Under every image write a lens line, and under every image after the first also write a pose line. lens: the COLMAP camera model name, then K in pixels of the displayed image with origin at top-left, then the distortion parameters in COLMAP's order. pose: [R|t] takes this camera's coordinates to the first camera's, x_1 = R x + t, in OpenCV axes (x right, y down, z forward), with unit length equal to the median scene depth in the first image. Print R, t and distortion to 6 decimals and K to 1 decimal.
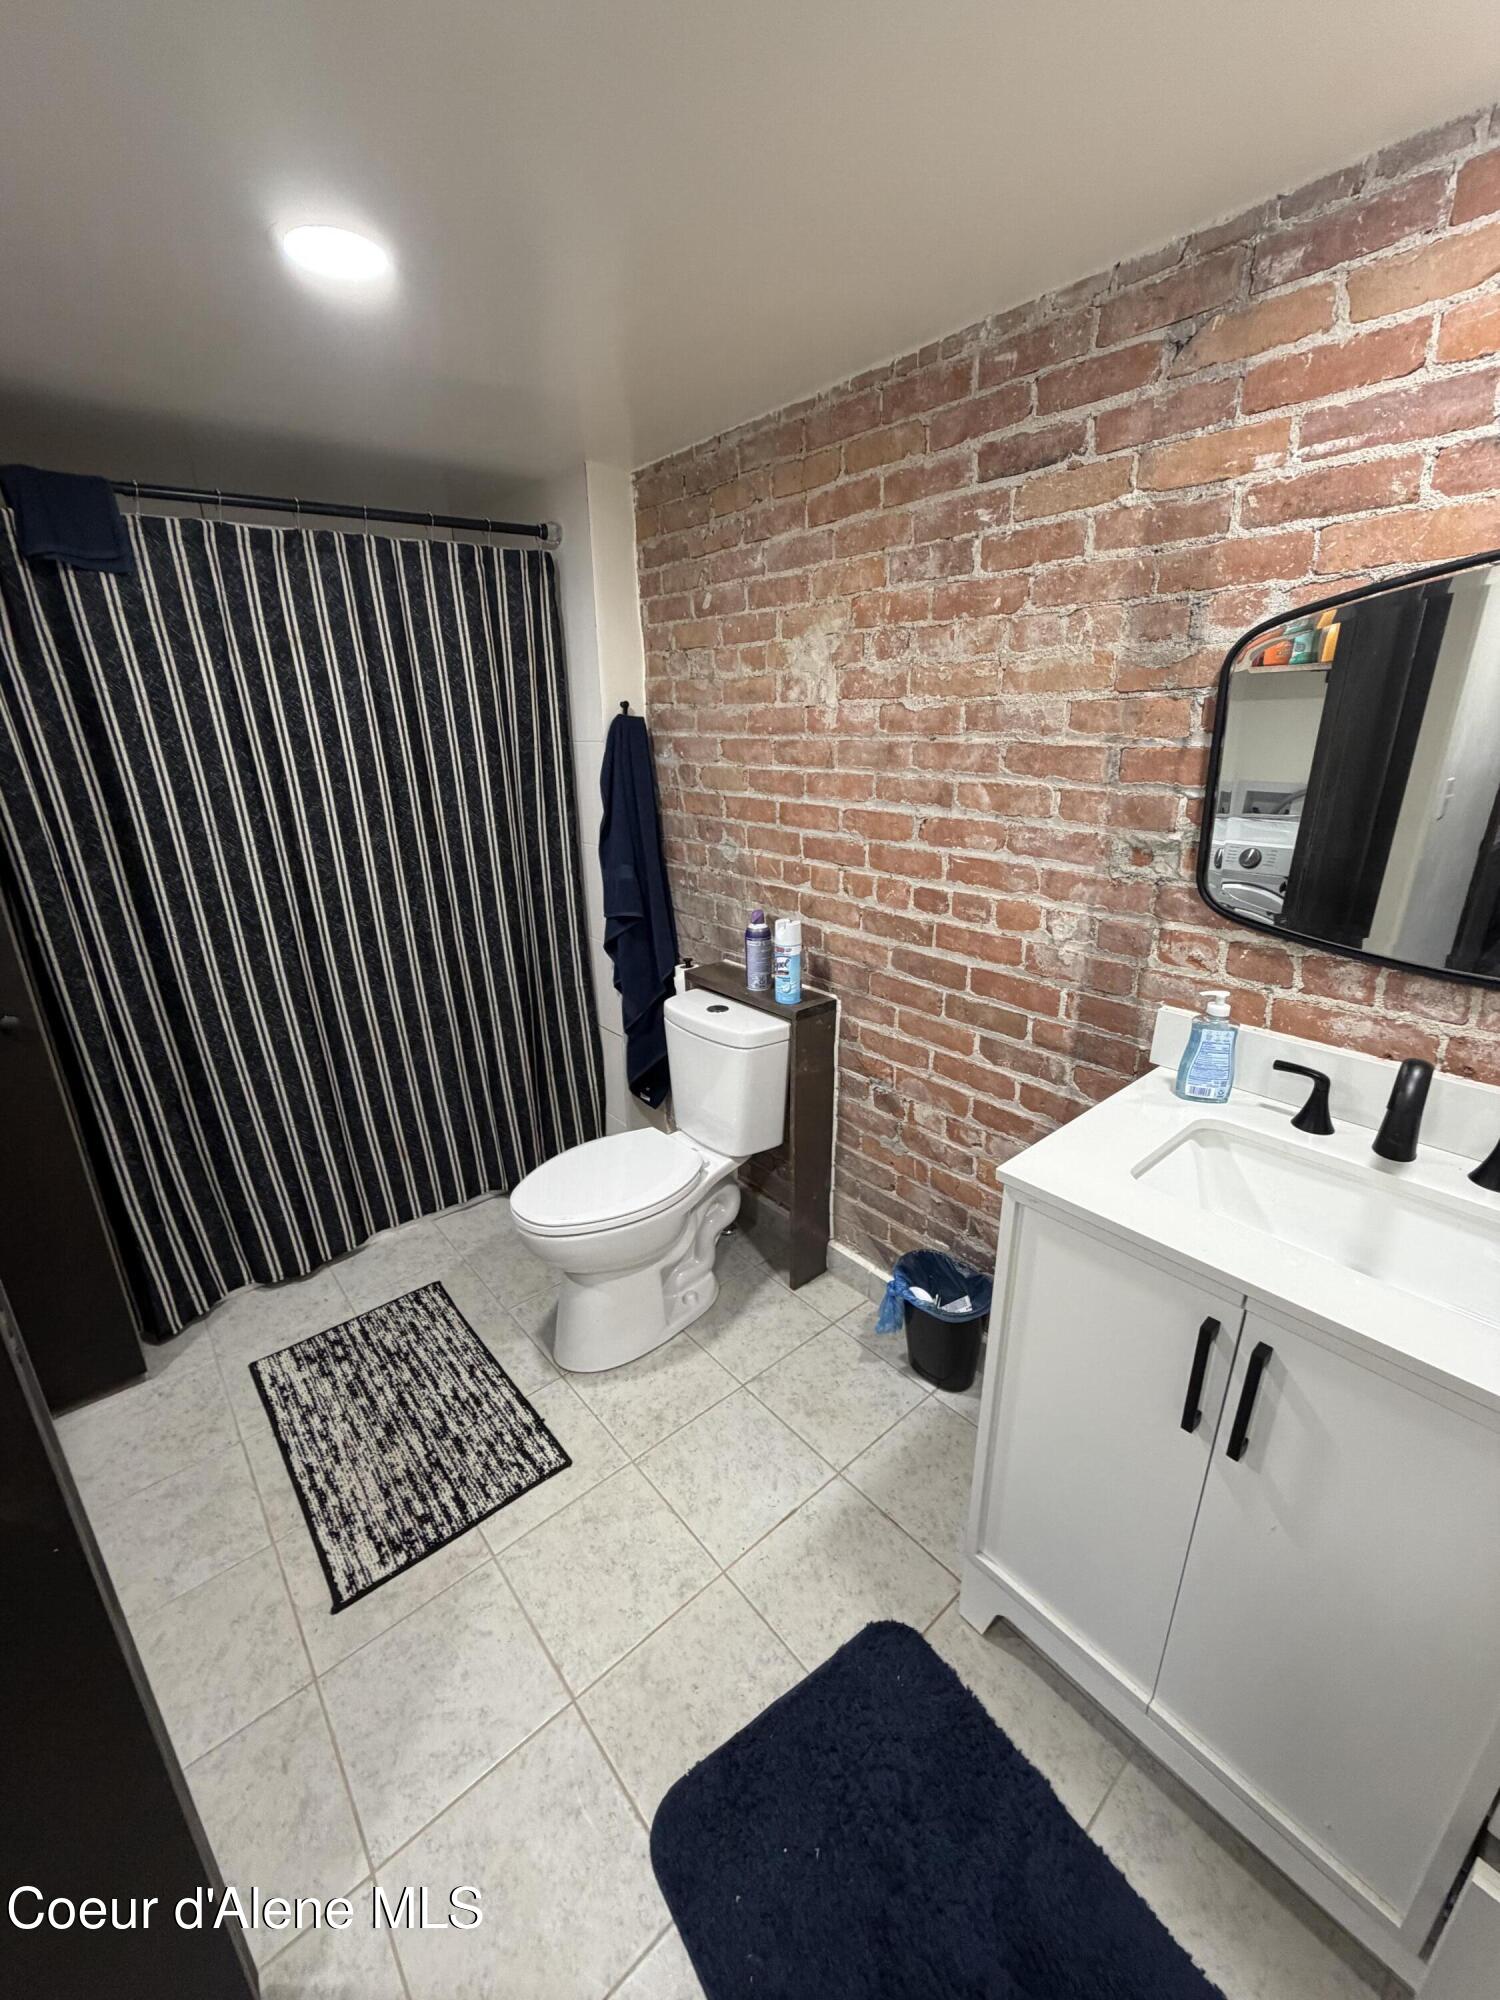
lens RADIAL K [[795.0, 0, 744.8], [0, 795.0, 1000.4], [0, 0, 1]] dist [-0.002257, 0.001390]
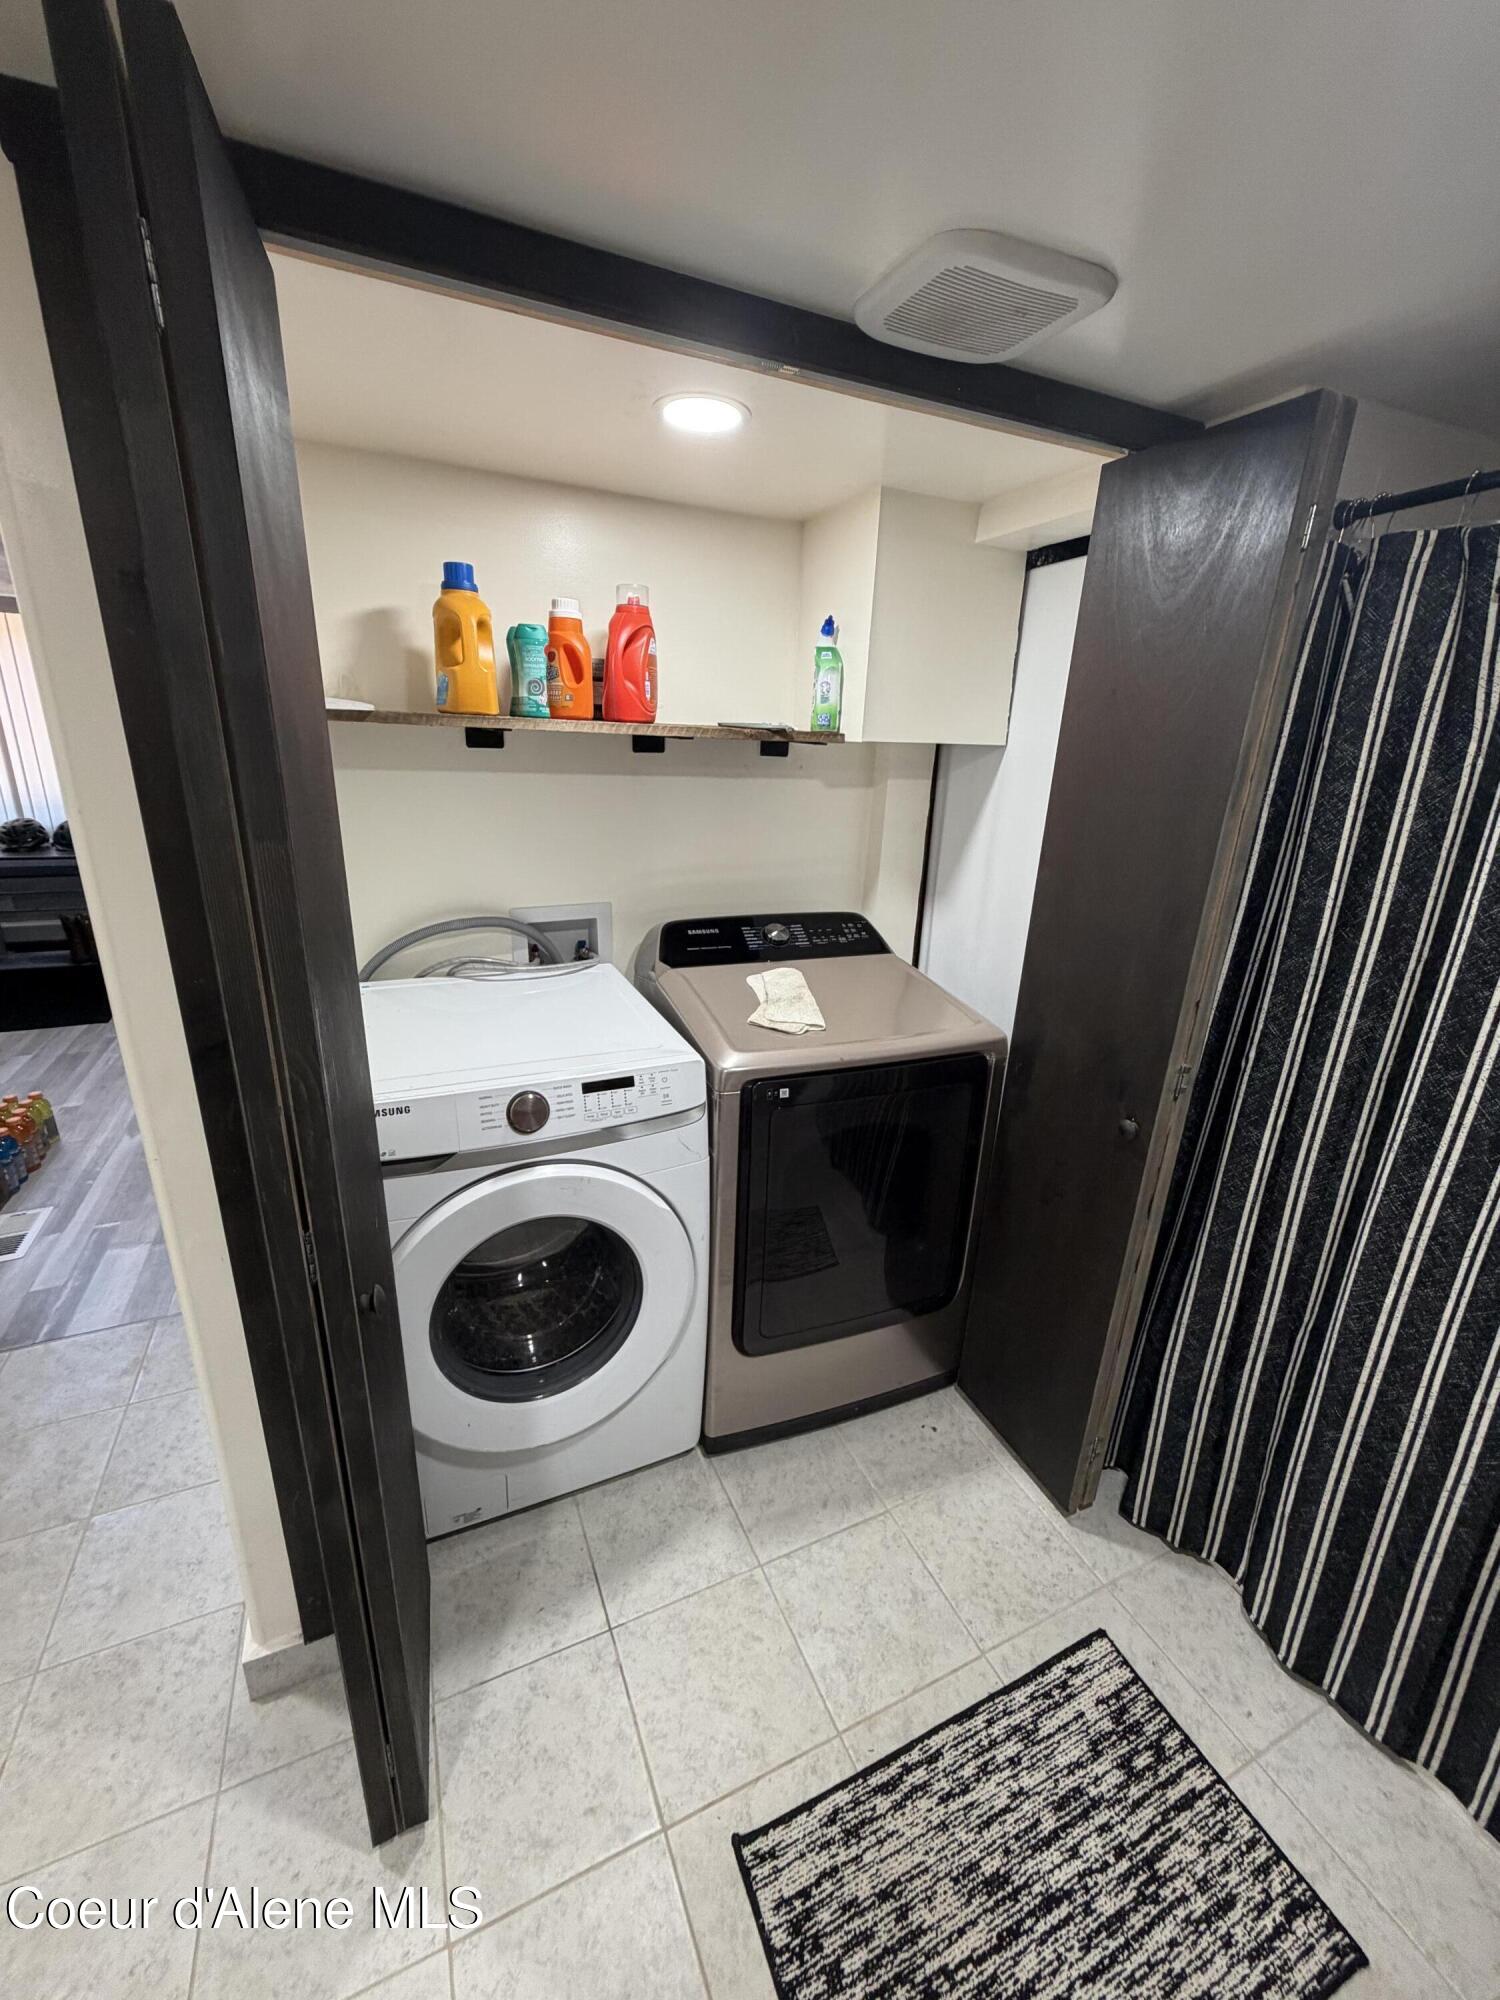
lens RADIAL K [[795.0, 0, 745.4], [0, 795.0, 993.4], [0, 0, 1]] dist [-0.002257, 0.001390]
pose [[-0.276291, 0.298218, -0.913635, -0.008278], [-0.347031, 0.855546, 0.384202, -0.260086], [0.896233, 0.423211, -0.132889, 0.565435]]
